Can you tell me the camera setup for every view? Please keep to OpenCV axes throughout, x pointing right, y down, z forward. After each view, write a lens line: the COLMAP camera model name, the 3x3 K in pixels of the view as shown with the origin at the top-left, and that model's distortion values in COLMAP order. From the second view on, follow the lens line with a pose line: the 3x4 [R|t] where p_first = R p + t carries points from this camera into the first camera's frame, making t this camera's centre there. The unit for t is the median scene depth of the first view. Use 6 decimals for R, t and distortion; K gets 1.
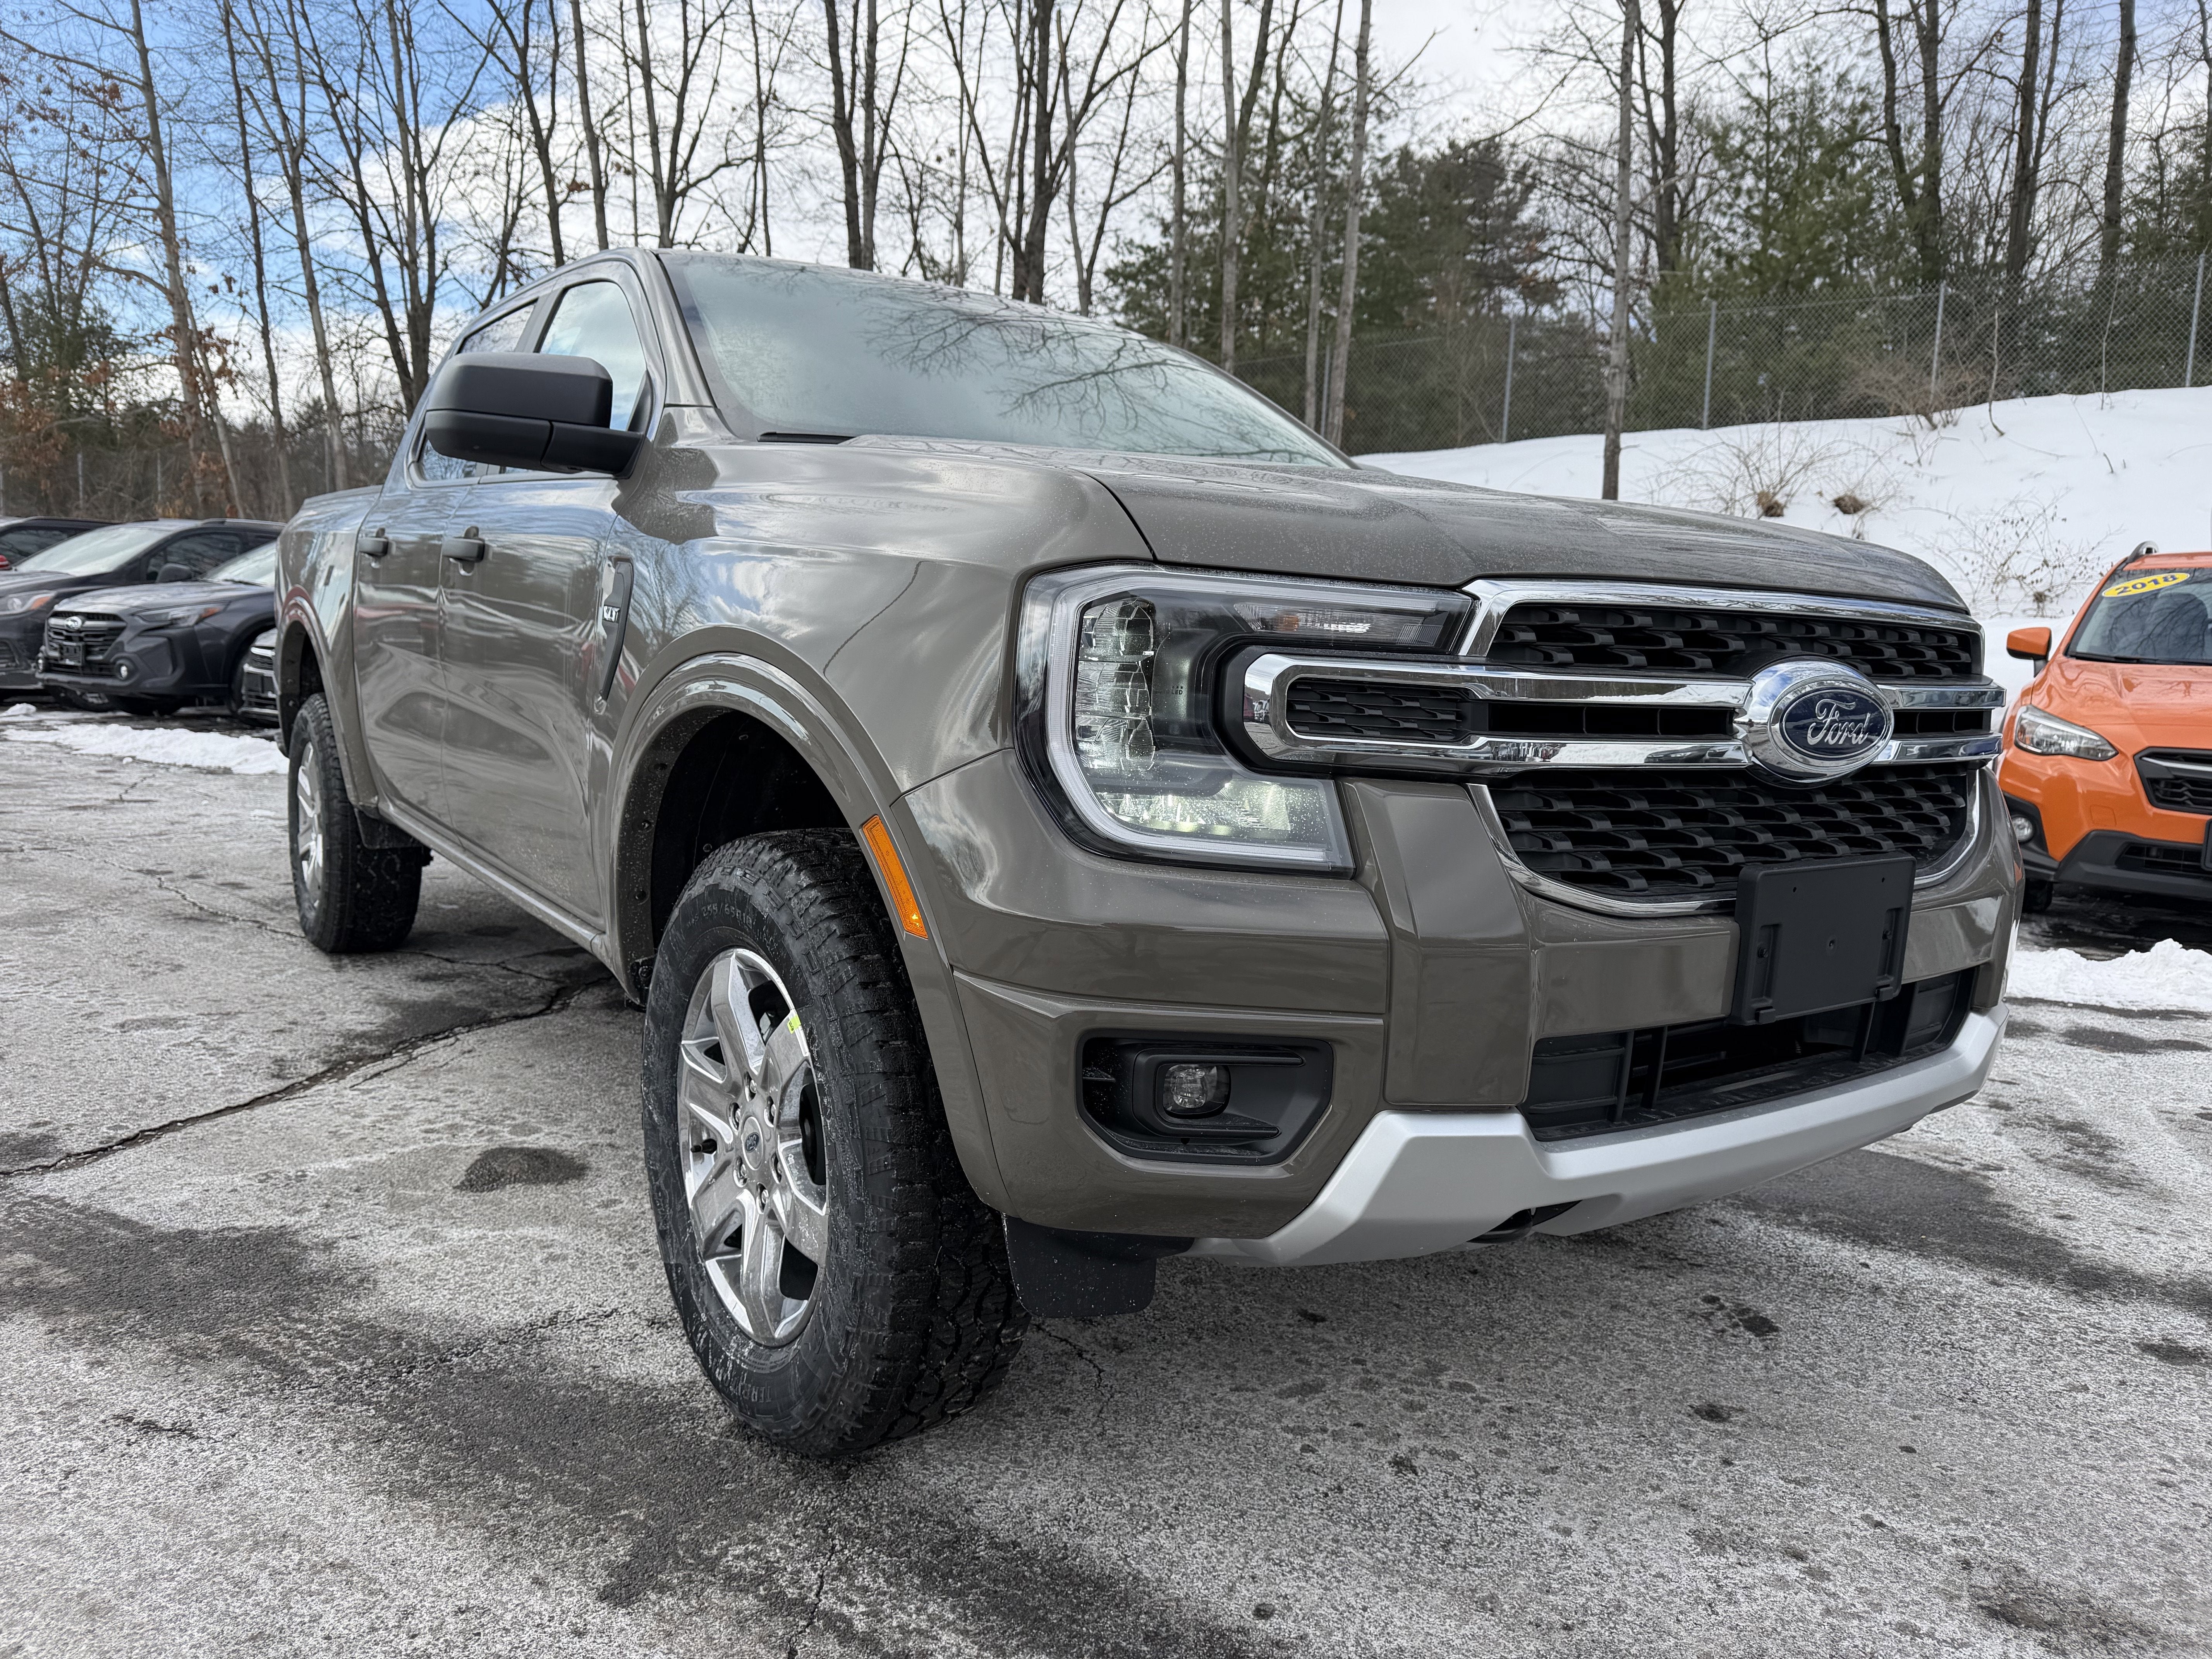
lens RADIAL K [[1367.9, 0, 1109.6], [0, 1367.9, 779.2], [0, 0, 1]] dist [0.220003, -0.000302]
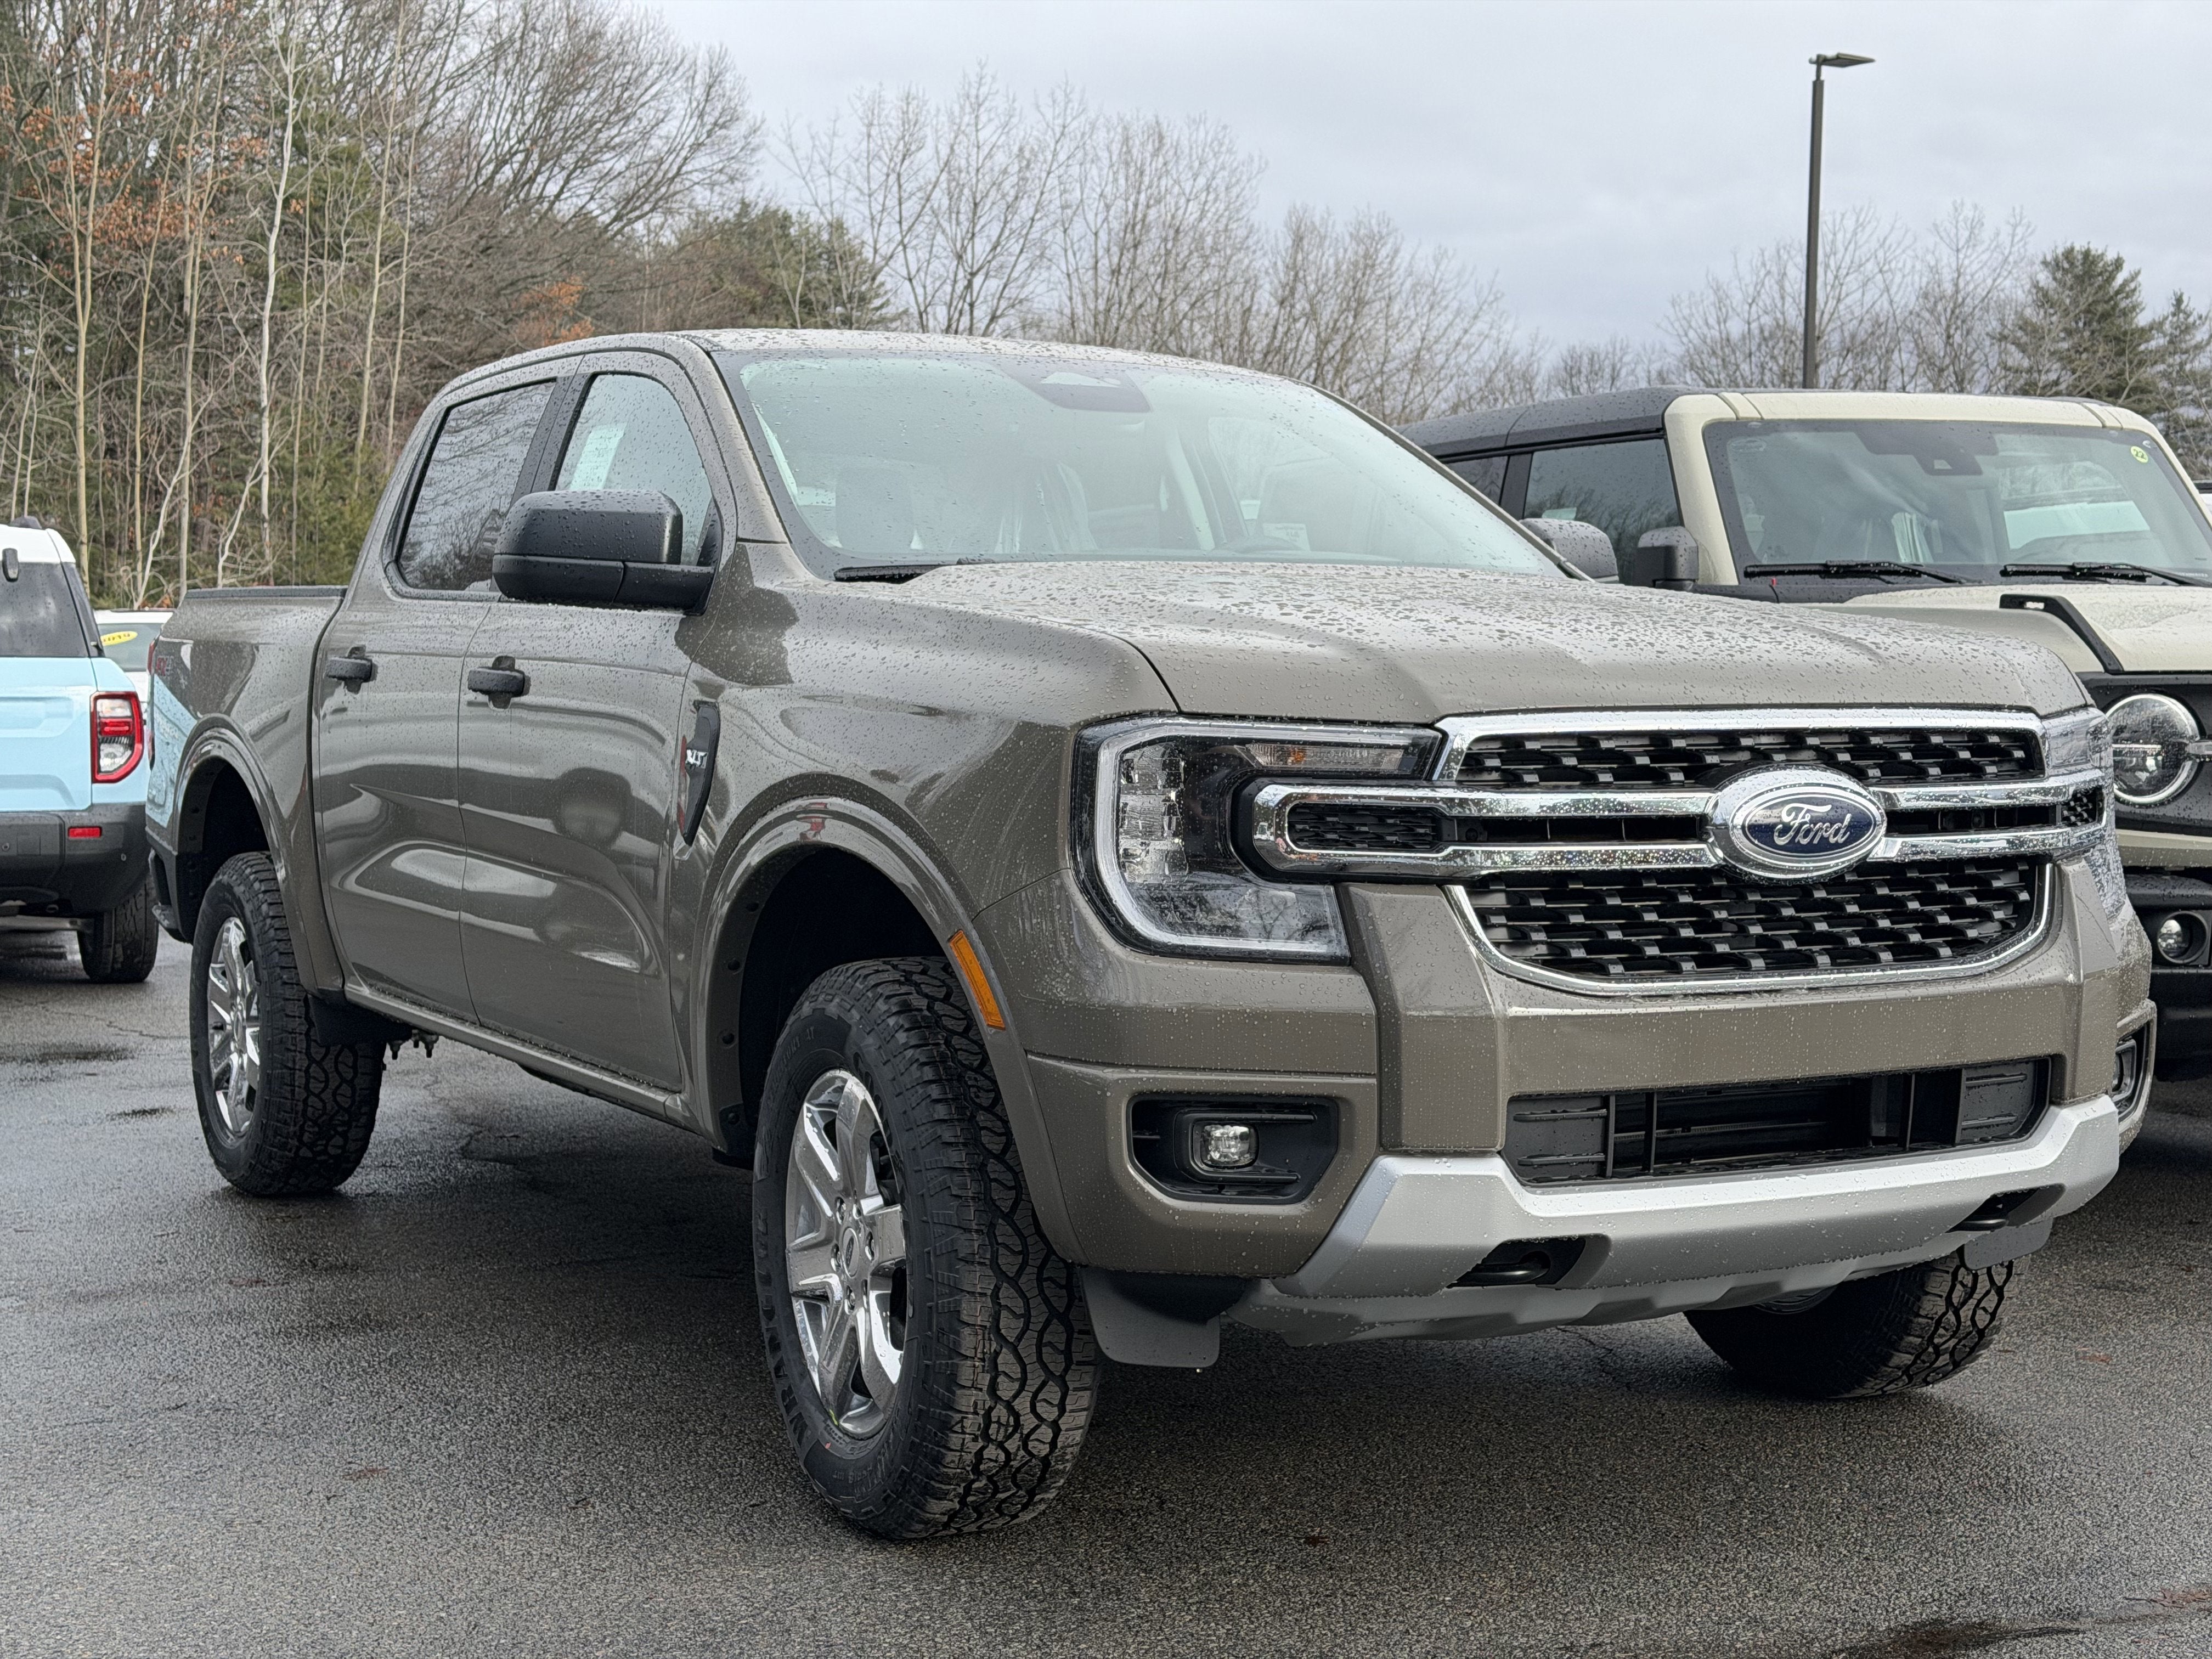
lens RADIAL K [[2996.9, 0, 1106.0], [0, 2996.9, 829.5], [0, 0, 1]] dist [-0.001902, 0.018753]
pose [[0.993485, -0.037973, -0.107448, 0.241306], [0.032676, 0.998182, -0.050638, 0.075785], [0.109175, 0.046797, 0.992920, -1.596865]]
